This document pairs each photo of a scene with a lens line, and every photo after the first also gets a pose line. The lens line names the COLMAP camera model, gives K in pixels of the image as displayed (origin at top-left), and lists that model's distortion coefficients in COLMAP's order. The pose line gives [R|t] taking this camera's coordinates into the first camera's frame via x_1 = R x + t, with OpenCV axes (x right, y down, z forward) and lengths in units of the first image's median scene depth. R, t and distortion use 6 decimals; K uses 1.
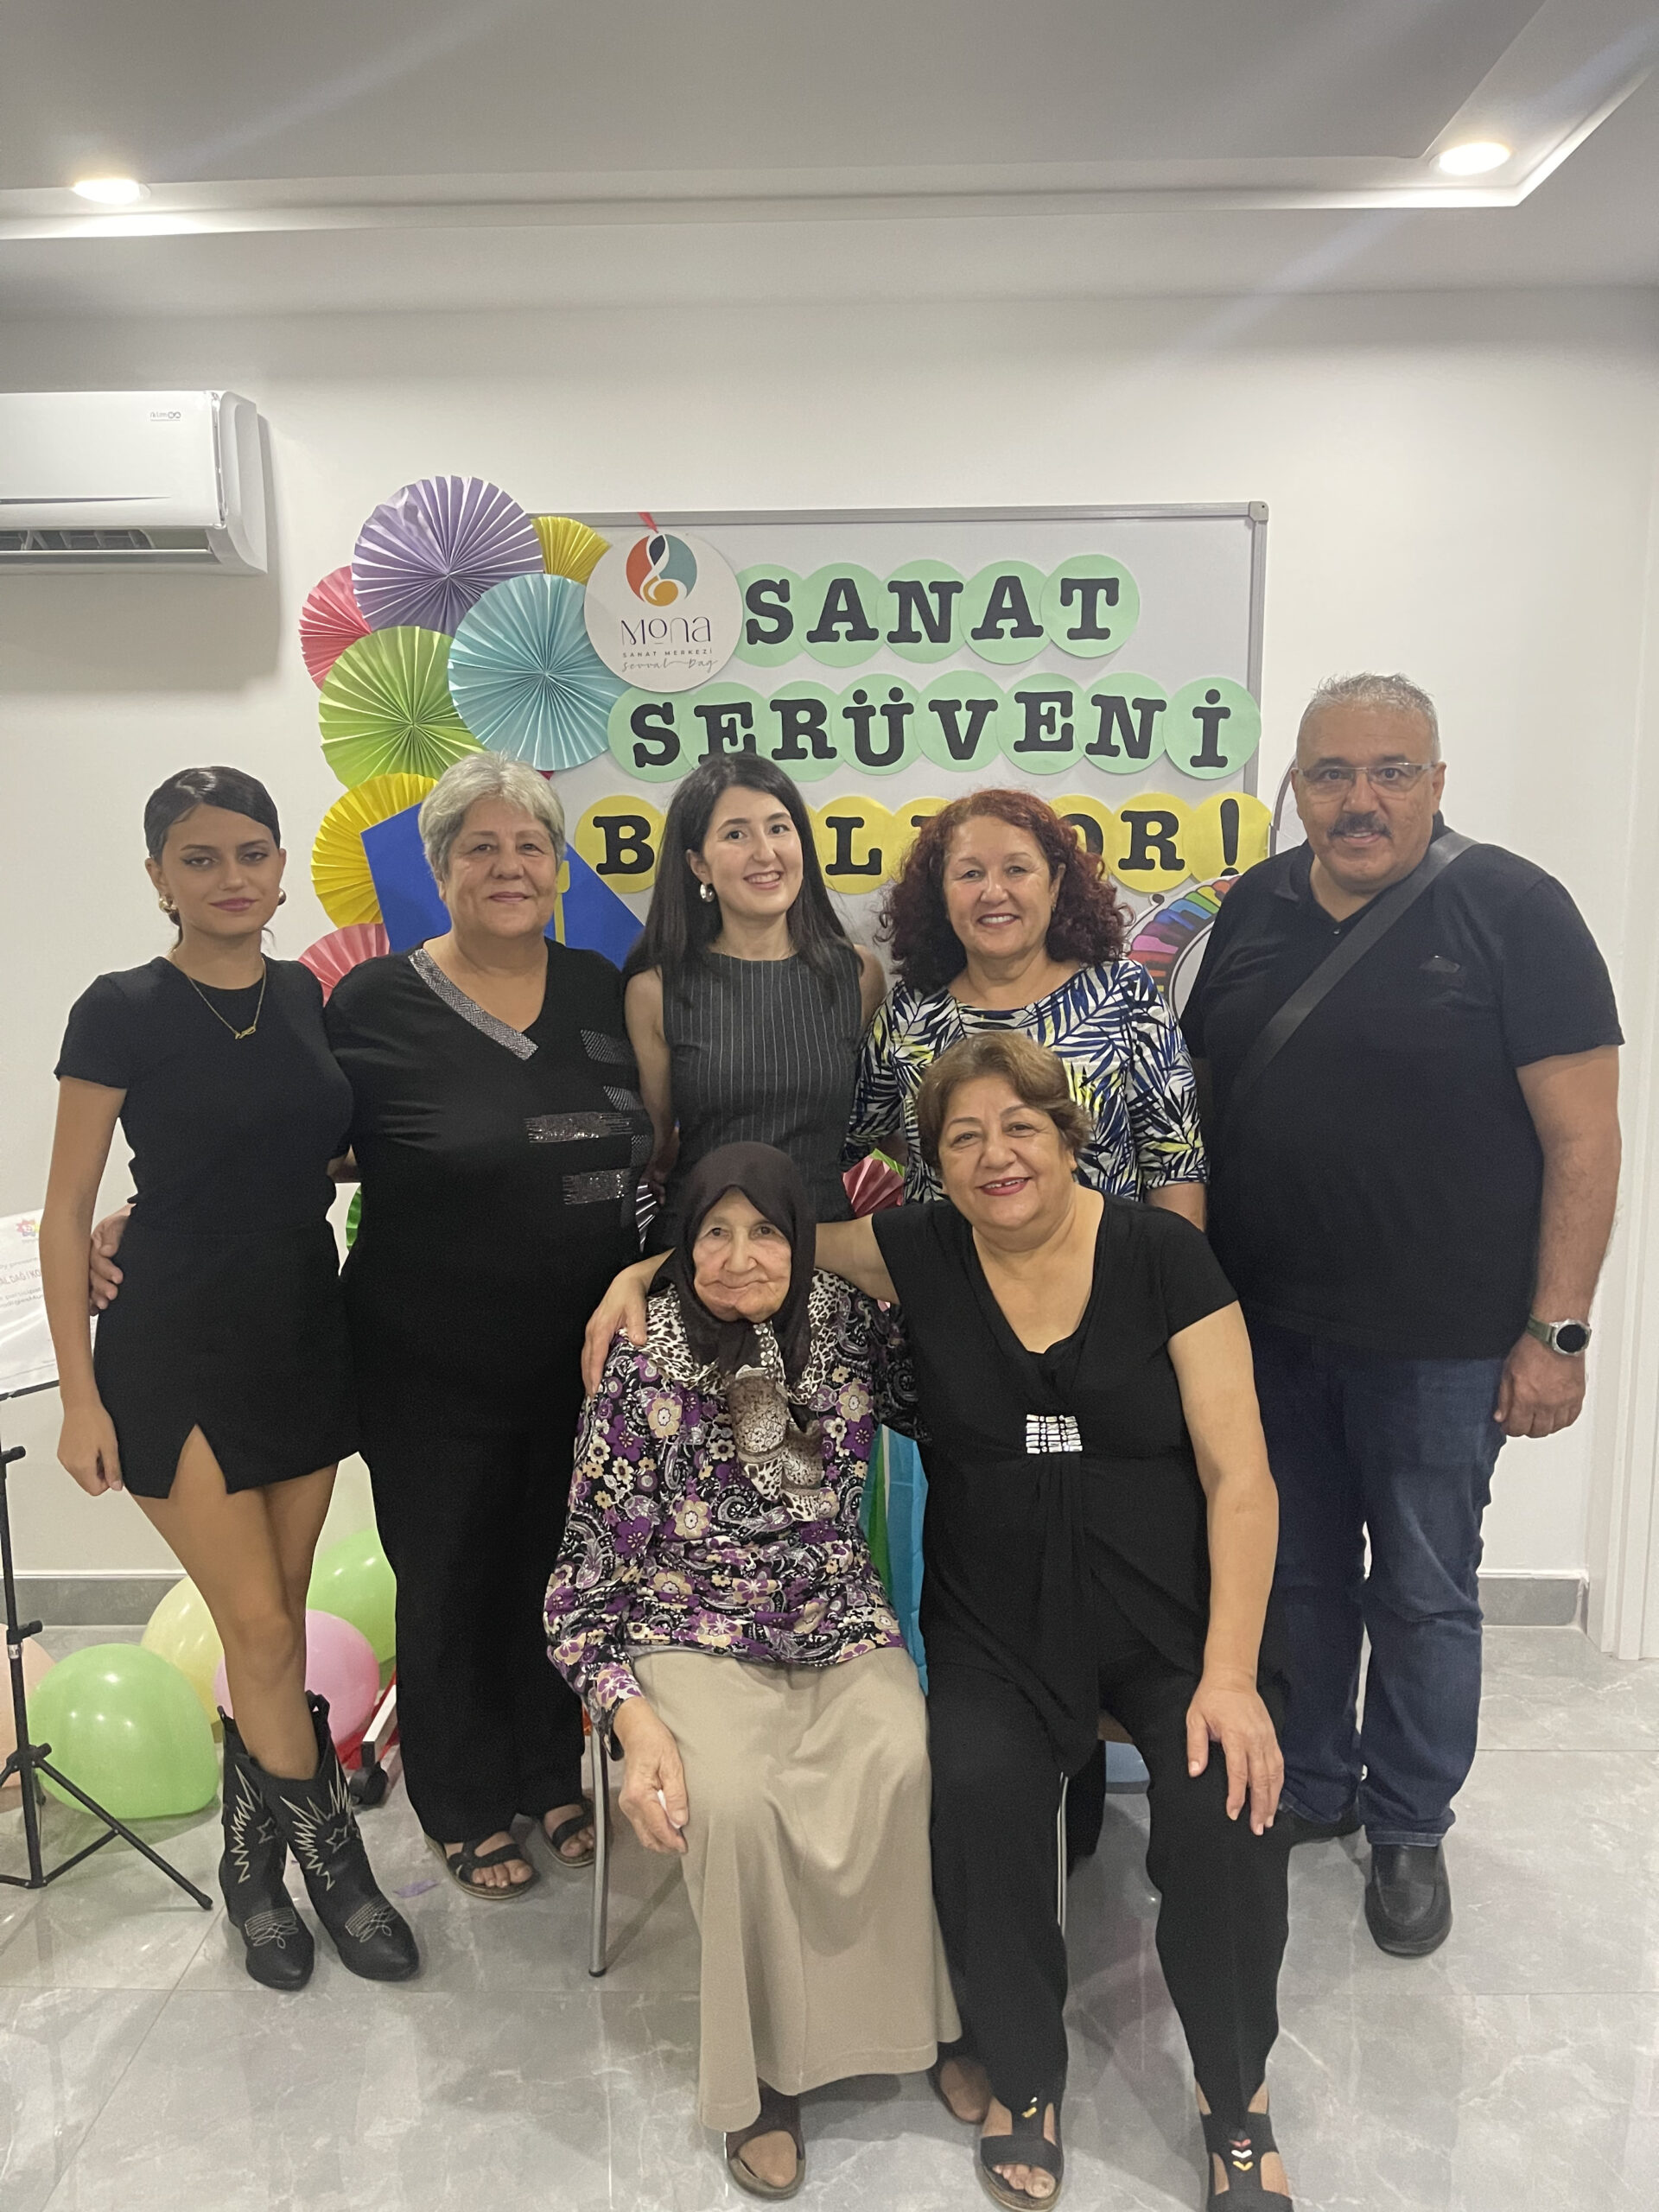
lens RADIAL K [[1725.1, 0, 841.7], [0, 1725.1, 1104.1], [0, 0, 1]] dist [0.044527, -0.057629]
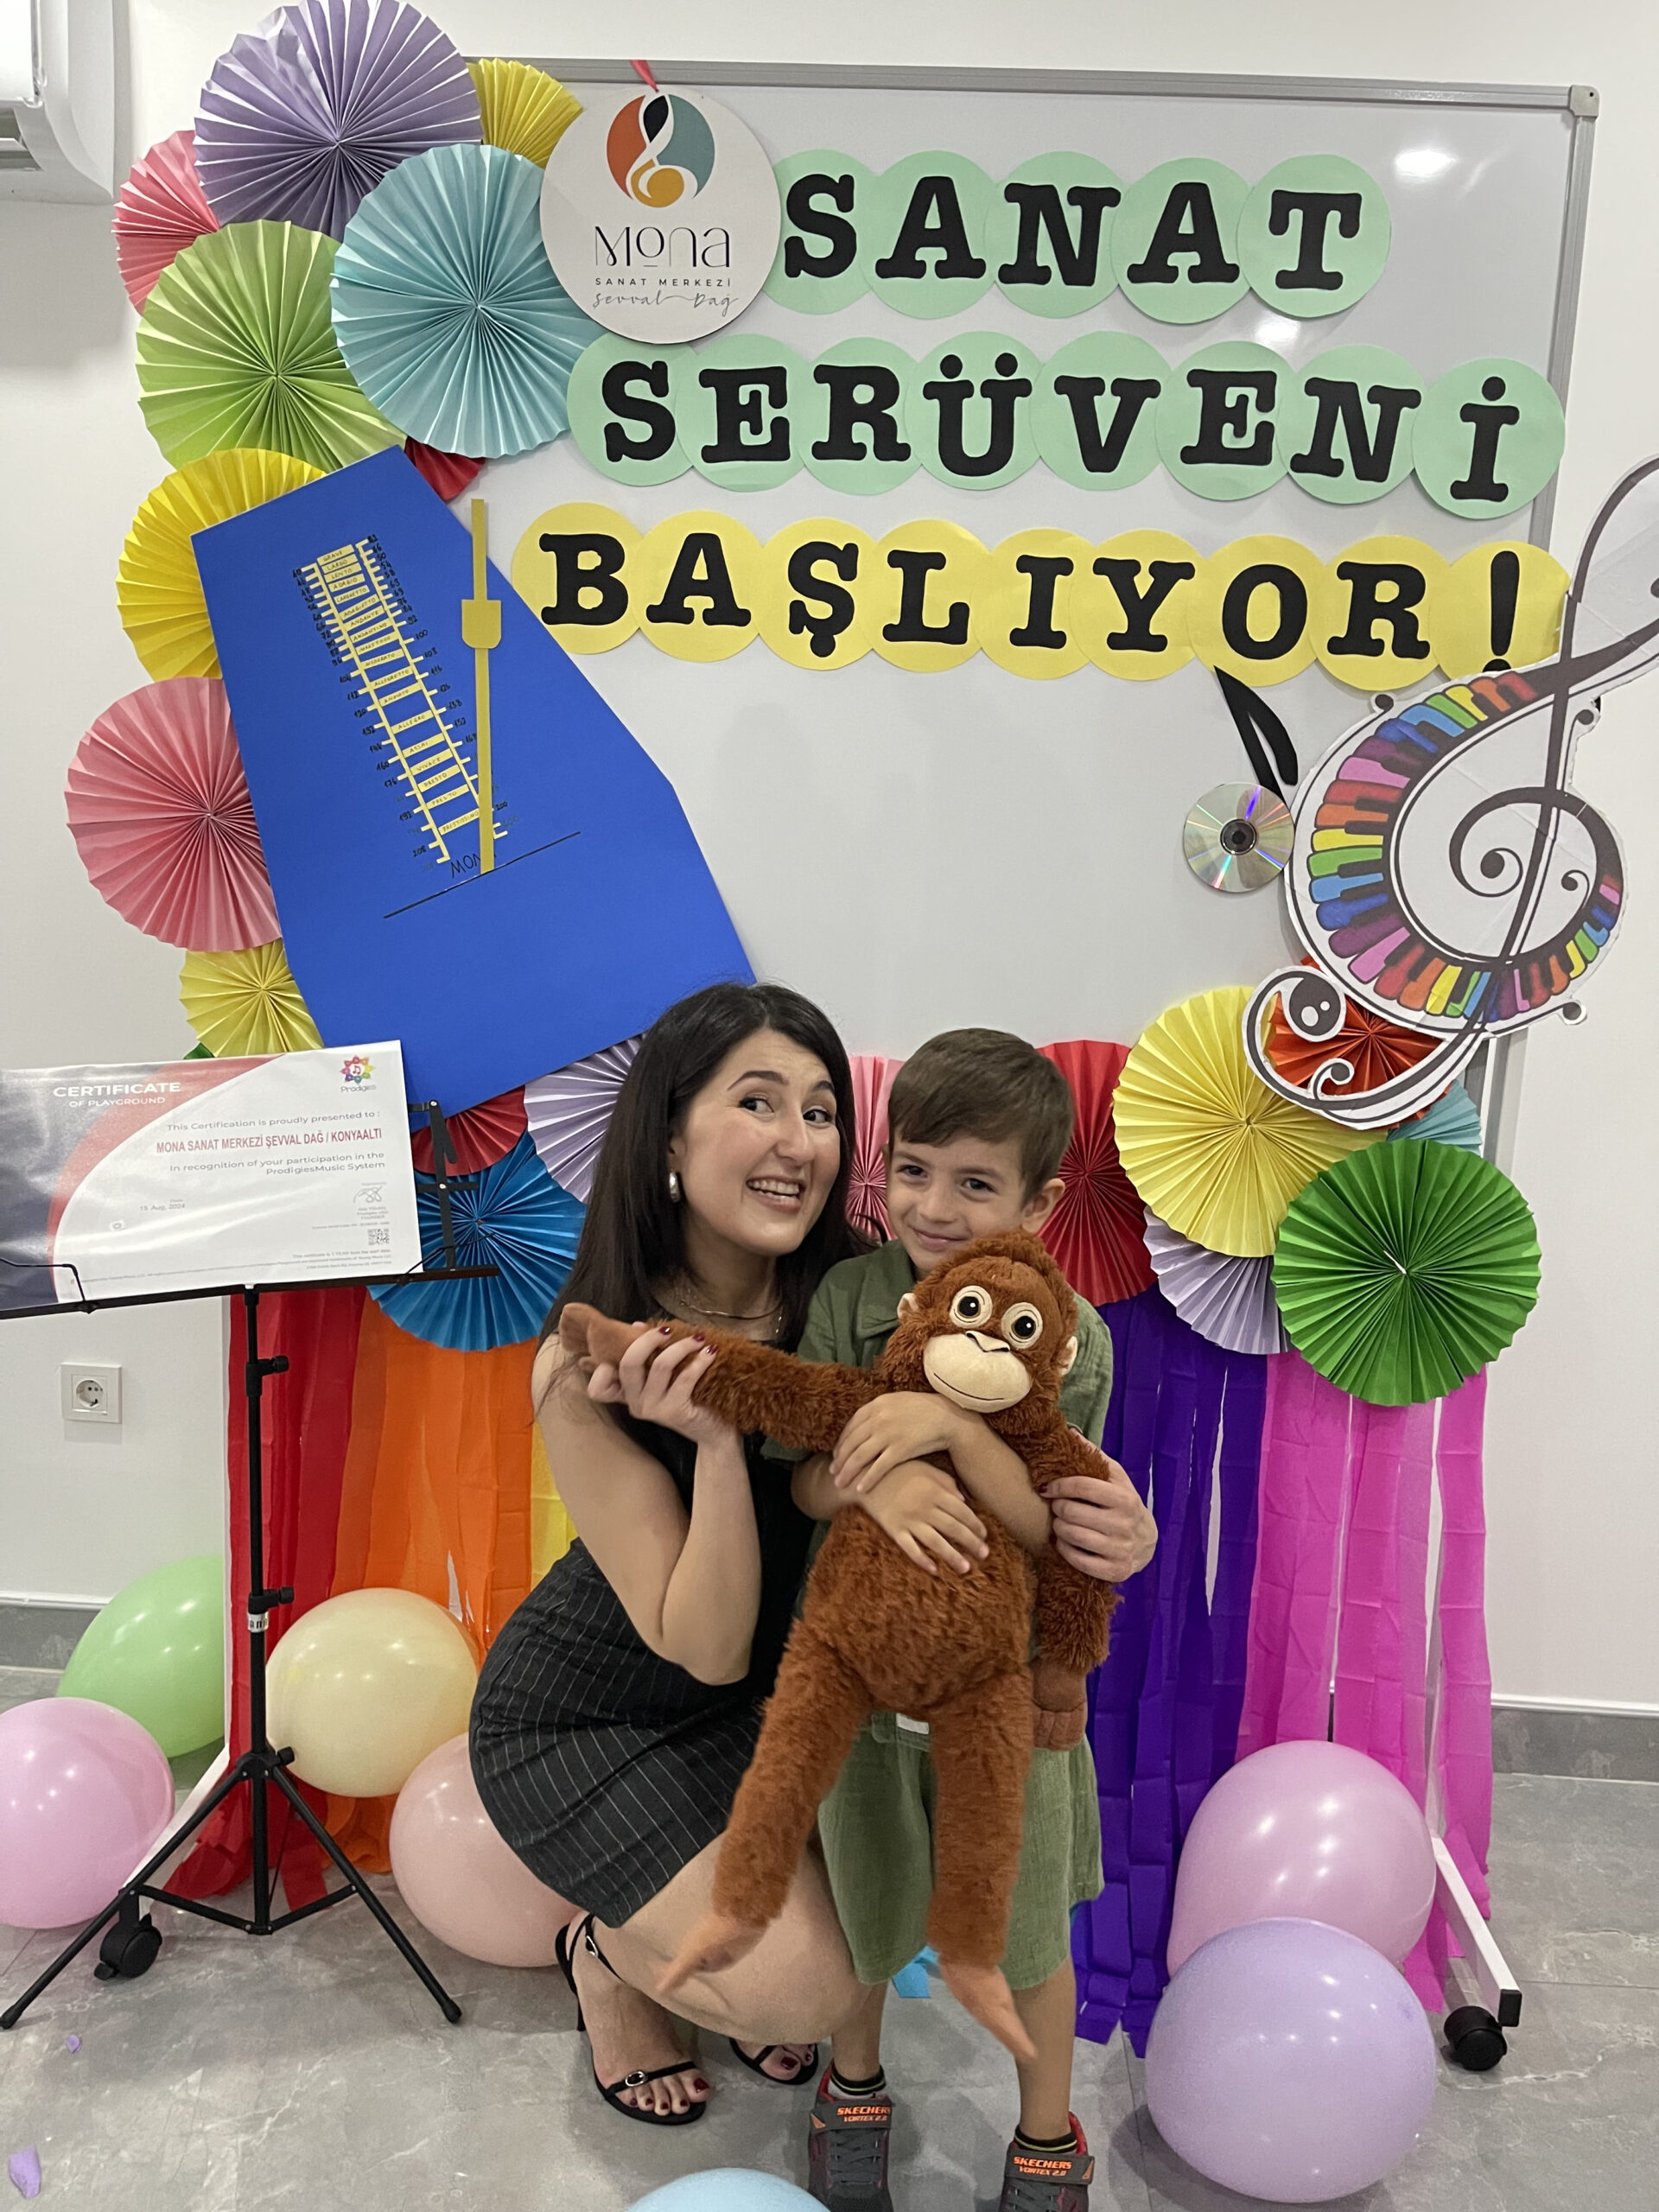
lens RADIAL K [[1725.1, 0, 831.1], [0, 1725.1, 1100.7], [0, 0, 1]] dist [0.044527, -0.057629]
pose [[0.997992, 0.058194, -0.025012, -0.002348], [-0.057940, 0.998262, 0.010745, 0.039208], [0.025594, -0.009274, 0.999629, 0.337398]]
